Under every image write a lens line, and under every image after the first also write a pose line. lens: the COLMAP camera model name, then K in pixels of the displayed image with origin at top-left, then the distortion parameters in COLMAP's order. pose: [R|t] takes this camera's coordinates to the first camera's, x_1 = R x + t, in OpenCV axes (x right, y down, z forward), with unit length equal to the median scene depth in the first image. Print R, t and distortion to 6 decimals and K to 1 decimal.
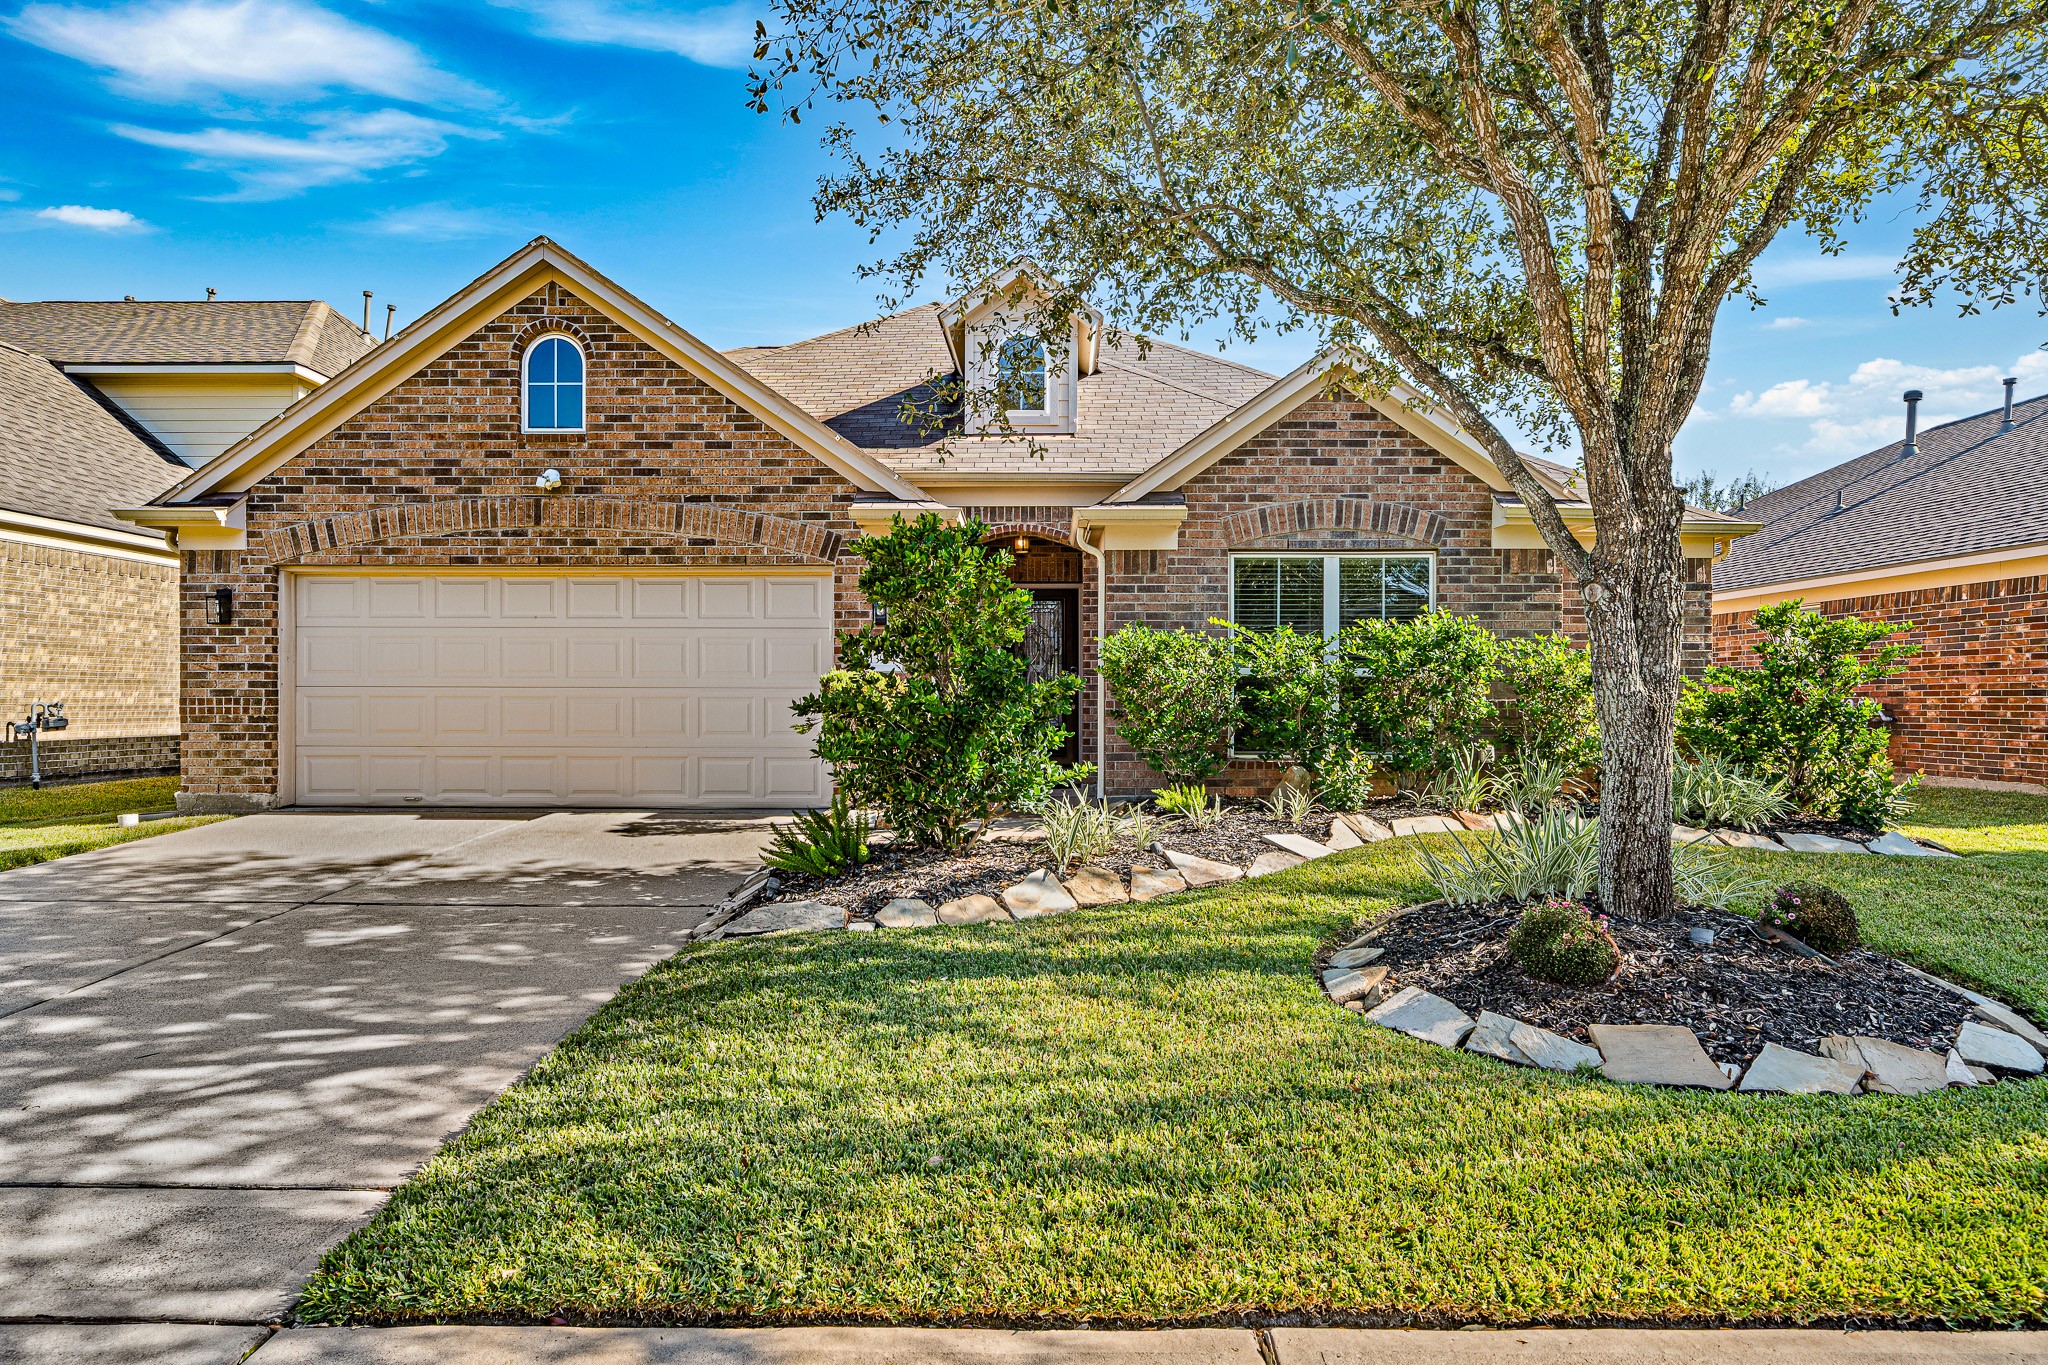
lens RADIAL K [[1108.2, 0, 1024.3], [0, 1108.2, 690.9], [0, 0, 1]] dist [0.002422, 0.001805]
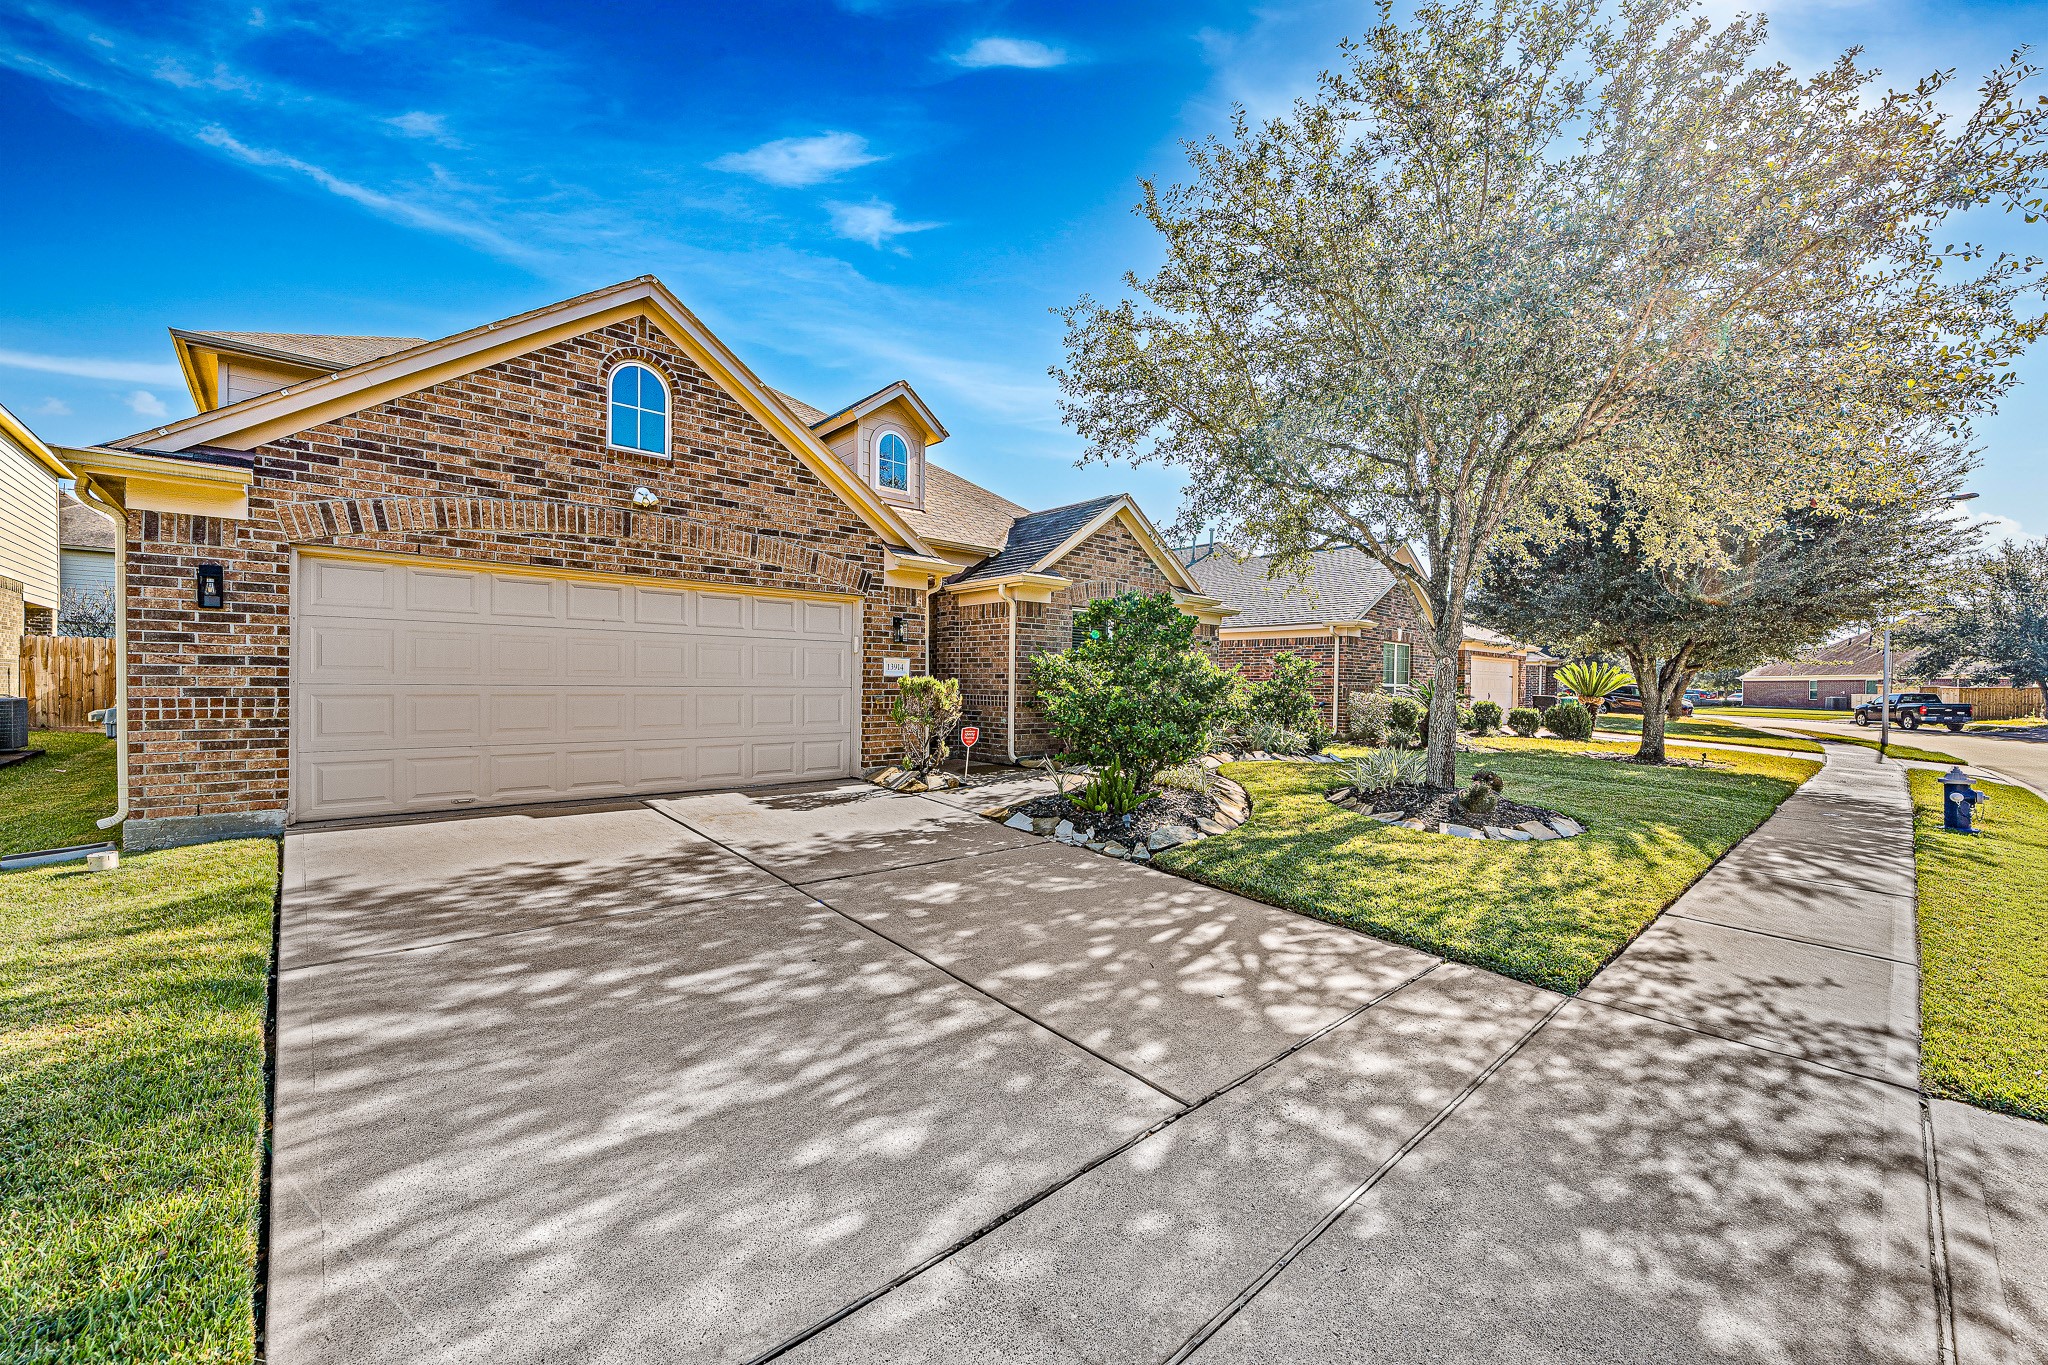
lens RADIAL K [[813.2, 0, 1025.7], [0, 813.2, 682.5], [0, 0, 1]] dist [-0.002783, -0.000407]
pose [[0.724310, 0.006188, 0.689447, -0.701266], [-0.013154, 0.999902, 0.004845, -0.016090], [-0.689349, -0.012579, 0.724320, 0.155267]]
